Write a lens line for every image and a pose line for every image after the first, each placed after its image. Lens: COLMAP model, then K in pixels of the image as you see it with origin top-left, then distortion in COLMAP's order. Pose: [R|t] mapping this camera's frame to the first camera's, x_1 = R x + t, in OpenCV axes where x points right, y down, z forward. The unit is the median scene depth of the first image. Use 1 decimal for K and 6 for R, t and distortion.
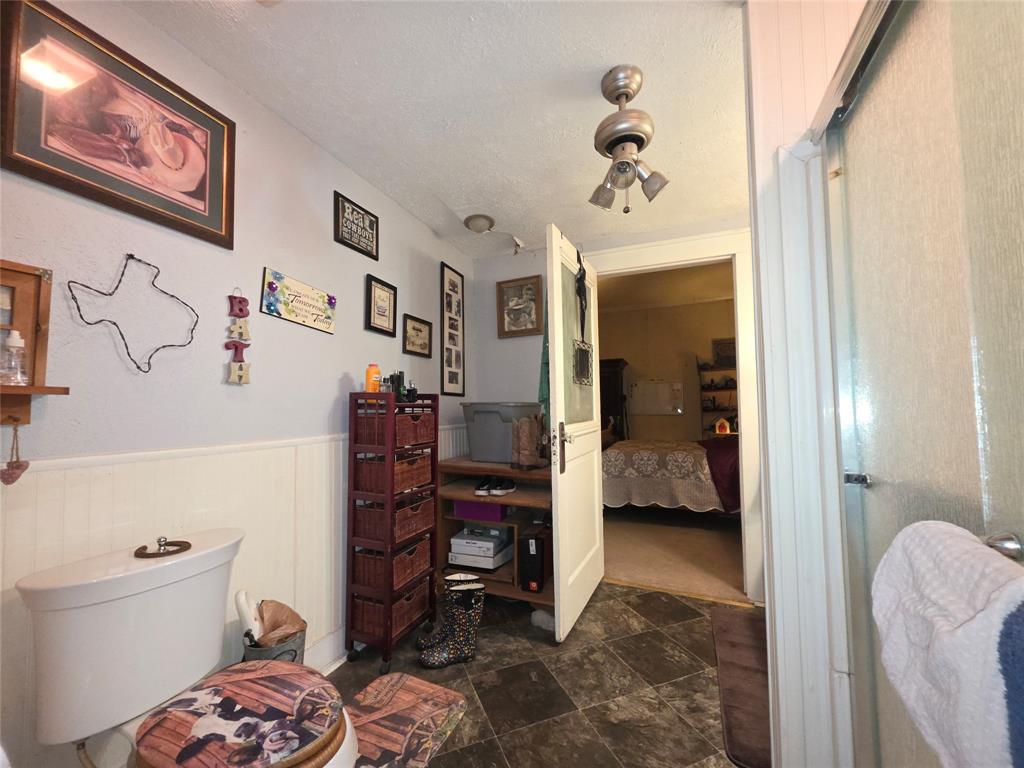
lens RADIAL K [[409.6, 0, 512.8], [0, 409.6, 395.5], [0, 0, 1]] dist [0.004779, -0.002259]
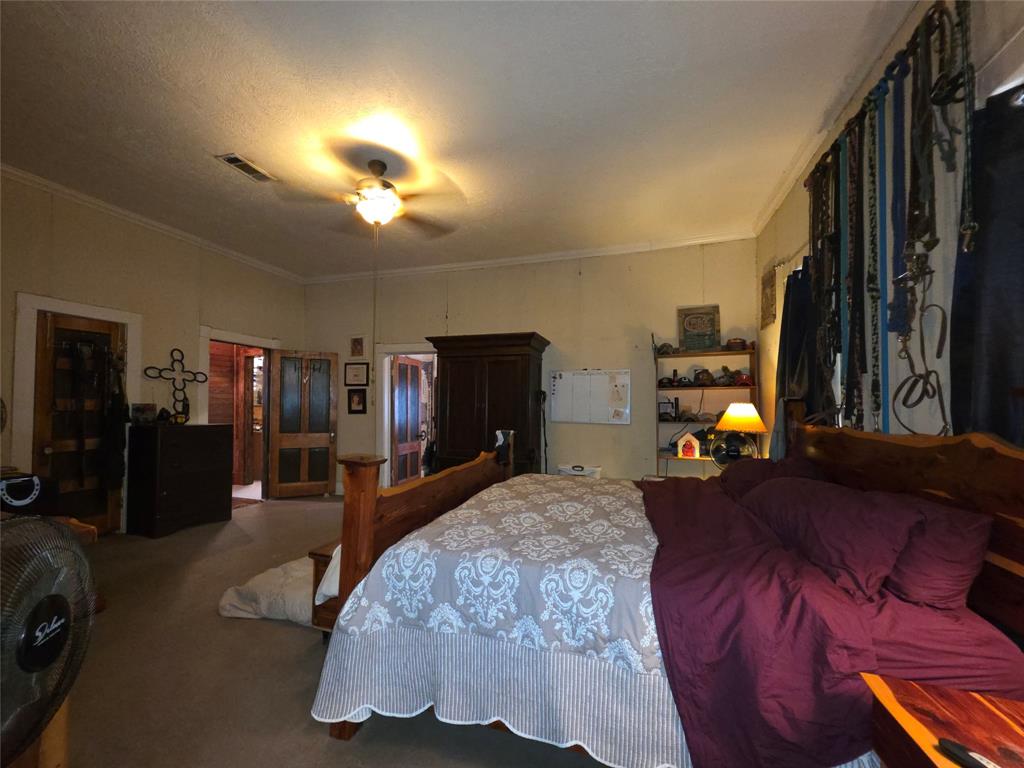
lens RADIAL K [[409.6, 0, 512.8], [0, 409.6, 395.5], [0, 0, 1]] dist [0.004779, -0.002259]
pose [[0.996940, 0.020348, 0.075473, 0.194640], [-0.022092, 0.999506, 0.022350, -0.009357], [-0.074981, -0.023949, 0.996897, 0.397360]]
